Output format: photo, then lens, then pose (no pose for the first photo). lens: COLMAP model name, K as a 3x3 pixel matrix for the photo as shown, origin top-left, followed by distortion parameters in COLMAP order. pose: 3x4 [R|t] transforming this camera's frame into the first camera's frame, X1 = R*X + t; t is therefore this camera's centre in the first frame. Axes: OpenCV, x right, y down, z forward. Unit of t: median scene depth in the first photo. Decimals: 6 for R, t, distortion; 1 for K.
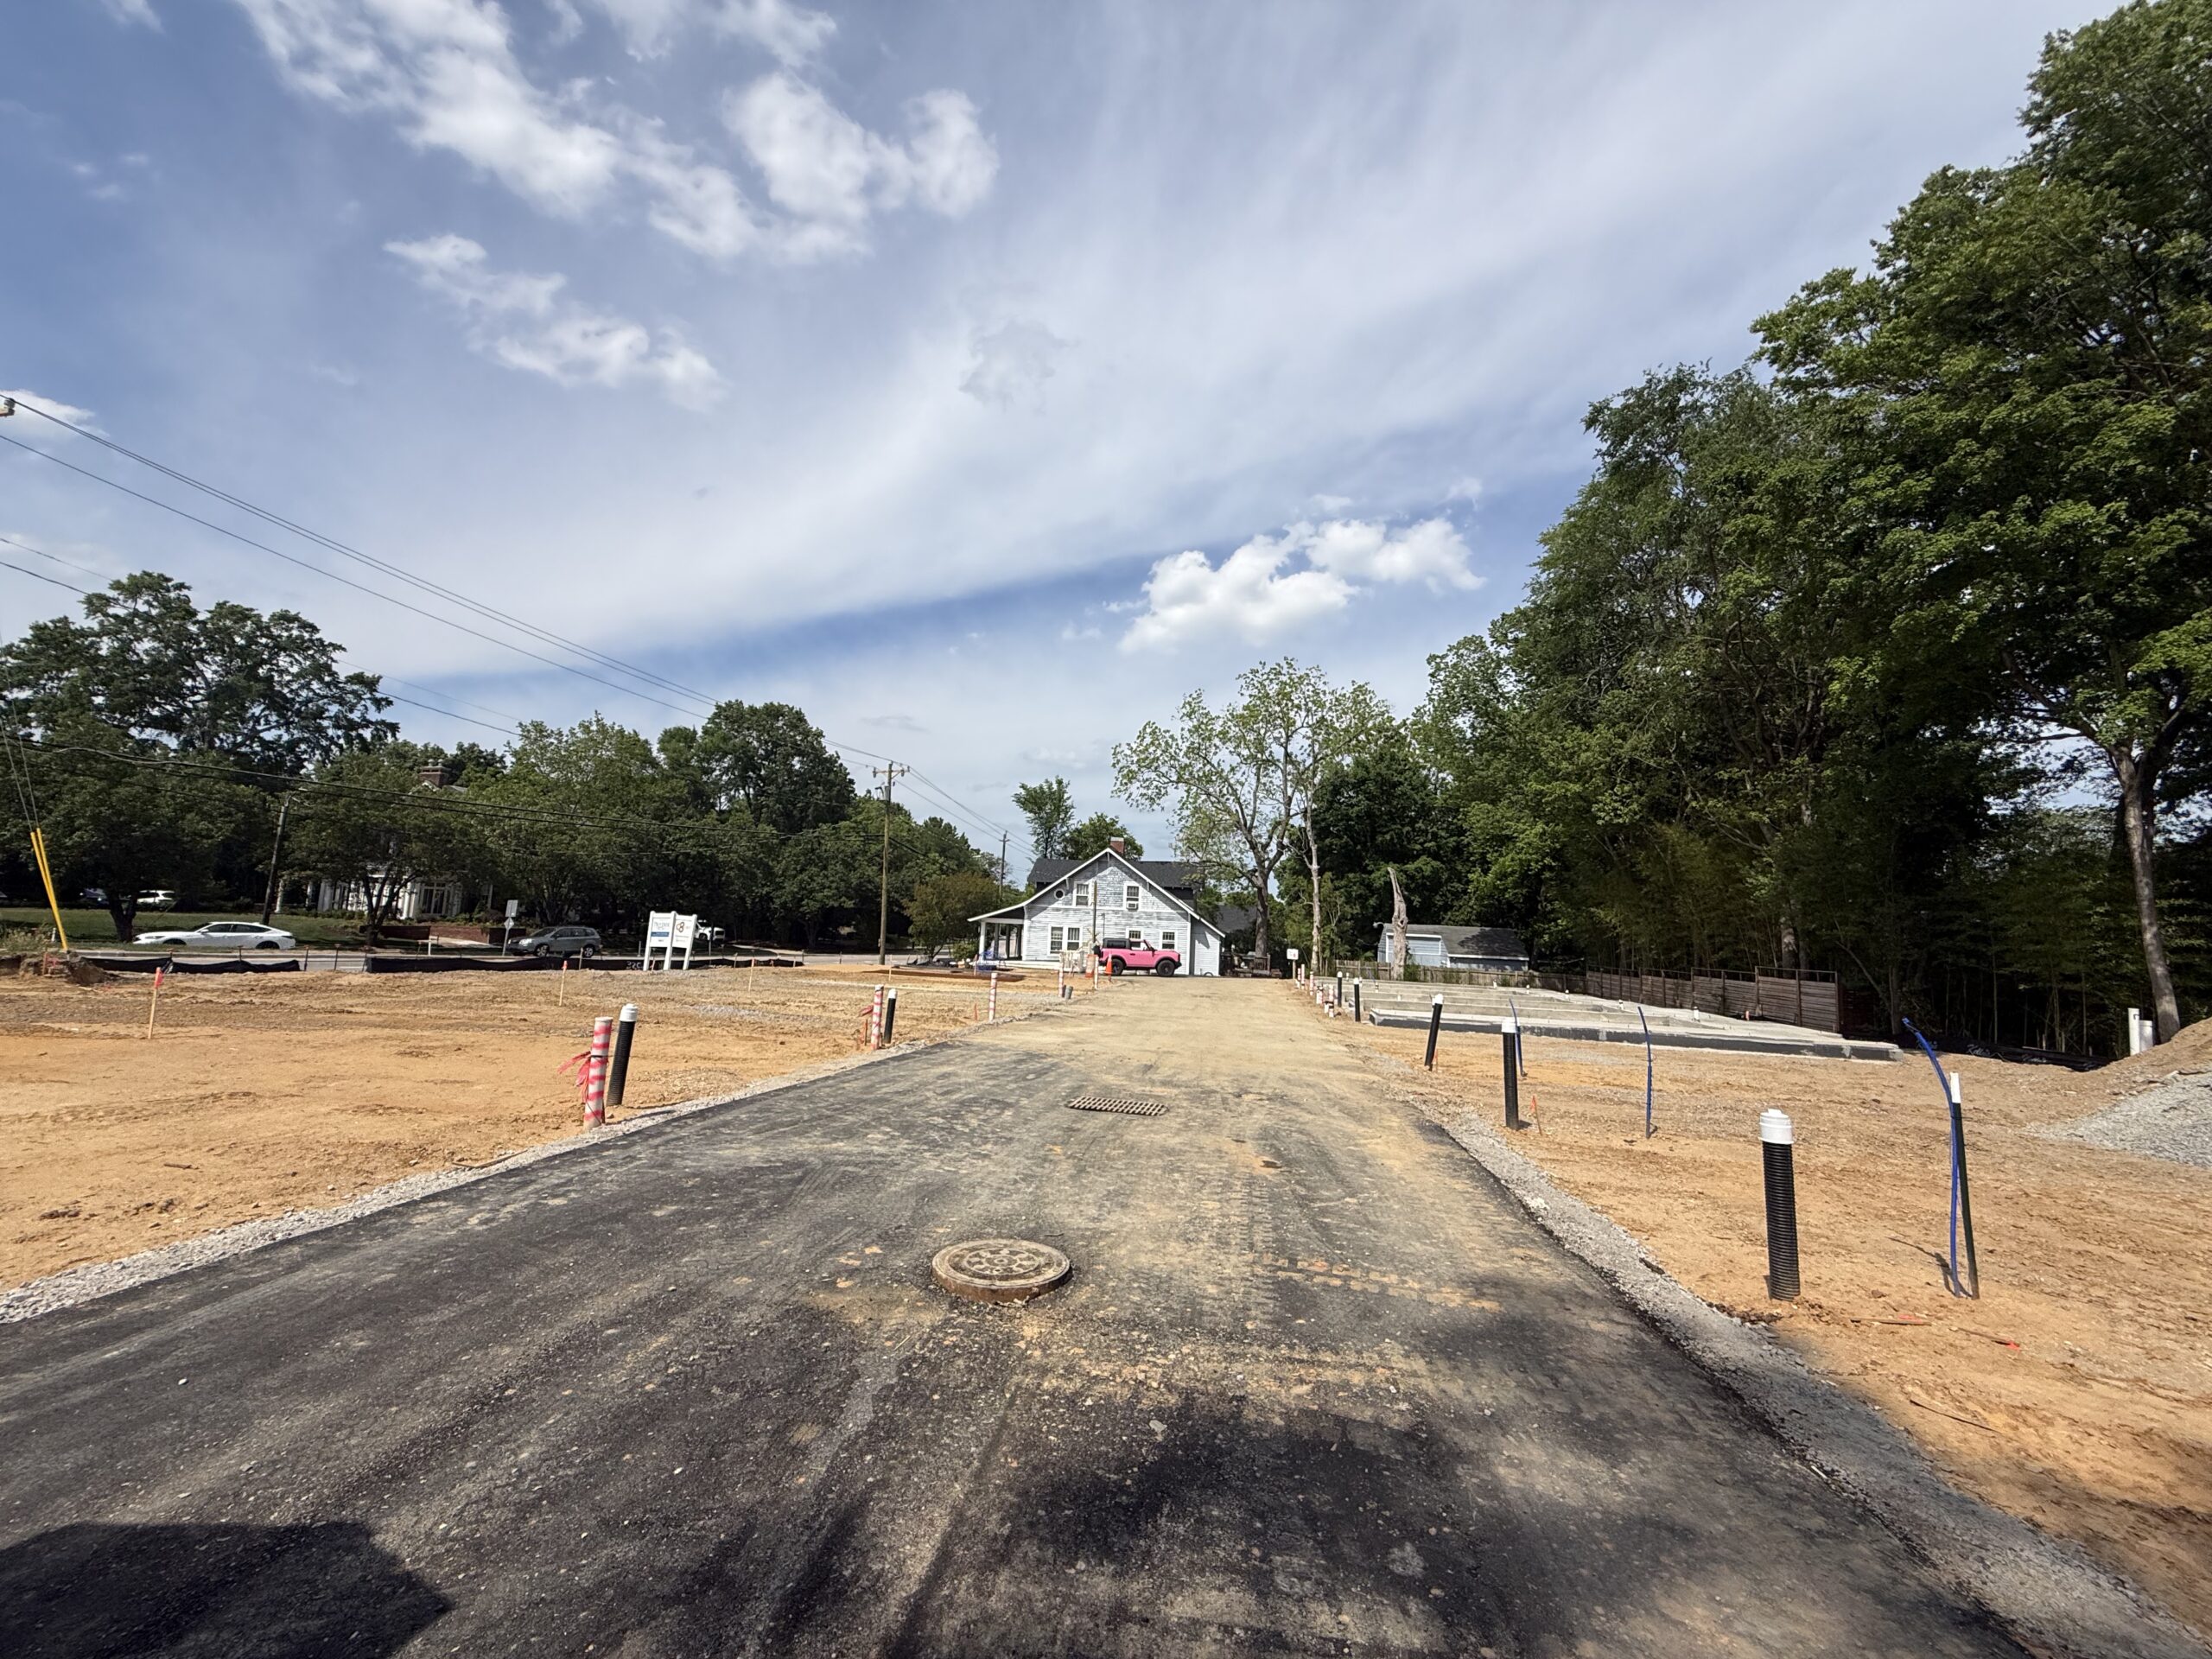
lens RADIAL K [[882.5, 0, 1091.3], [0, 882.5, 845.4], [0, 0, 1]] dist [0.000248, 0.000080]
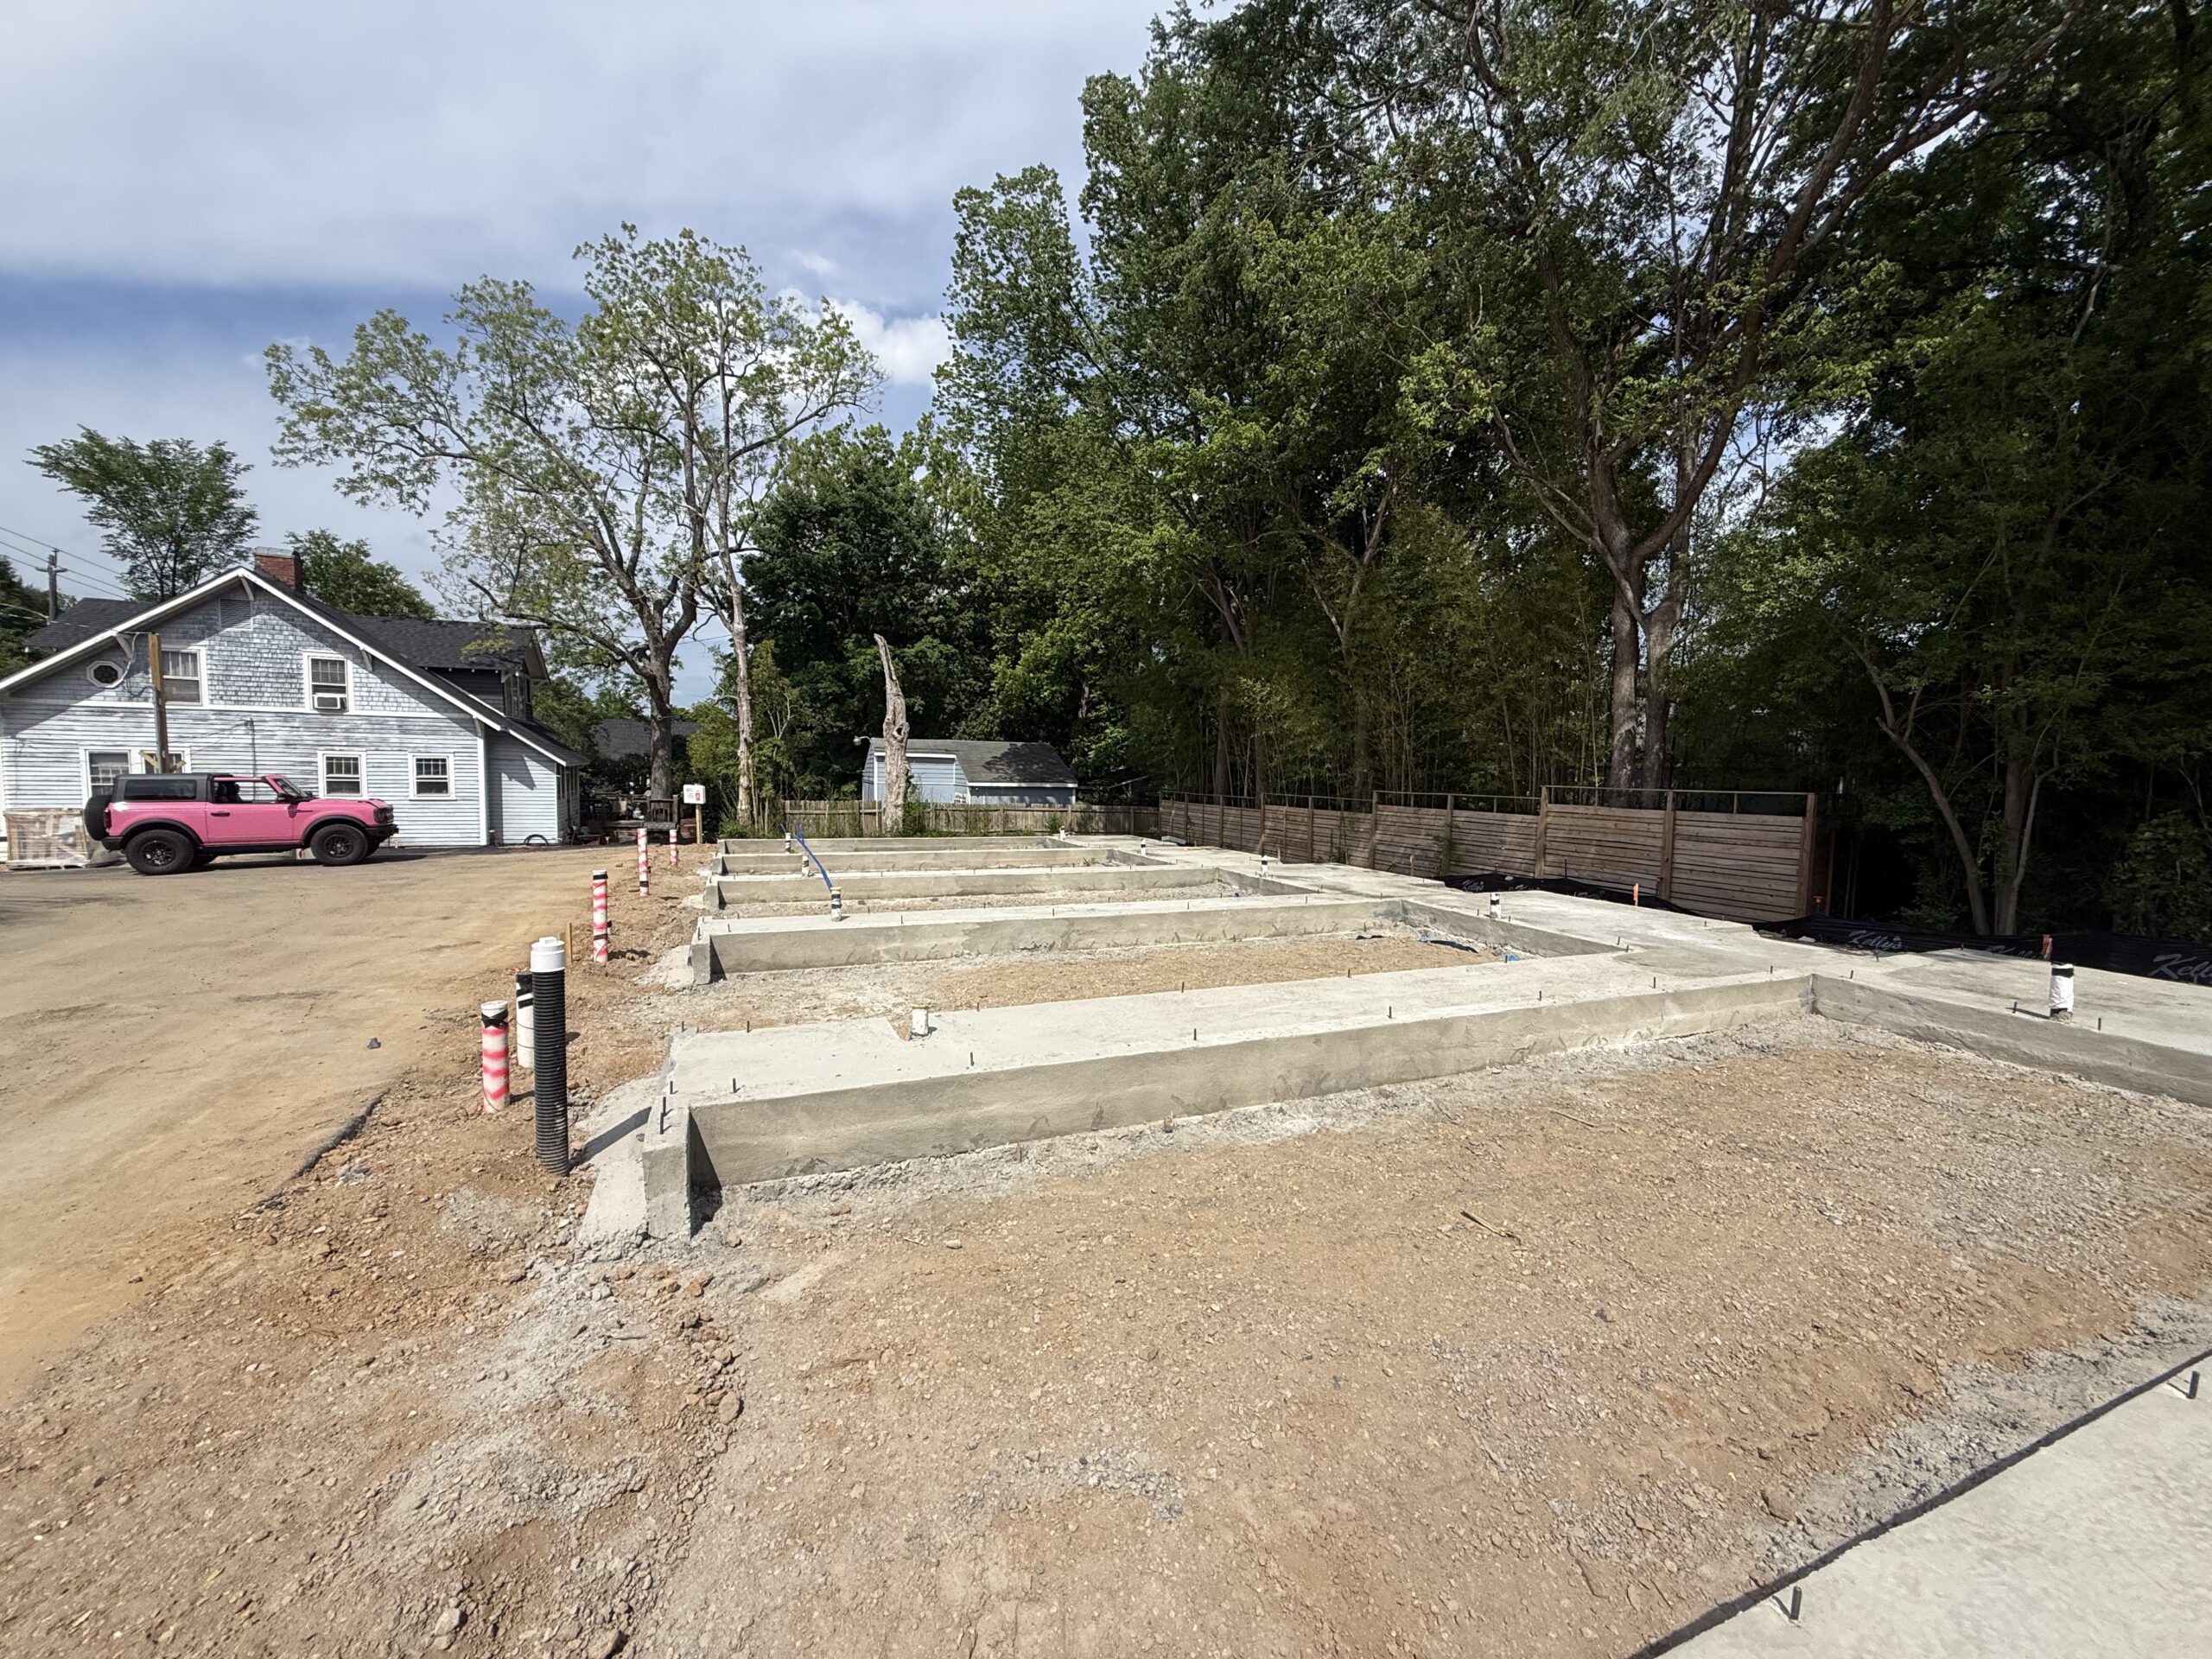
lens RADIAL K [[882.5, 0, 1099.9], [0, 882.5, 839.3], [0, 0, 1]] dist [0.000248, 0.000080]
pose [[0.842461, -0.071345, 0.534012, 0.132390], [-0.027685, 0.984151, 0.175160, 0.046214], [-0.538045, -0.162350, 0.827134, 0.392486]]
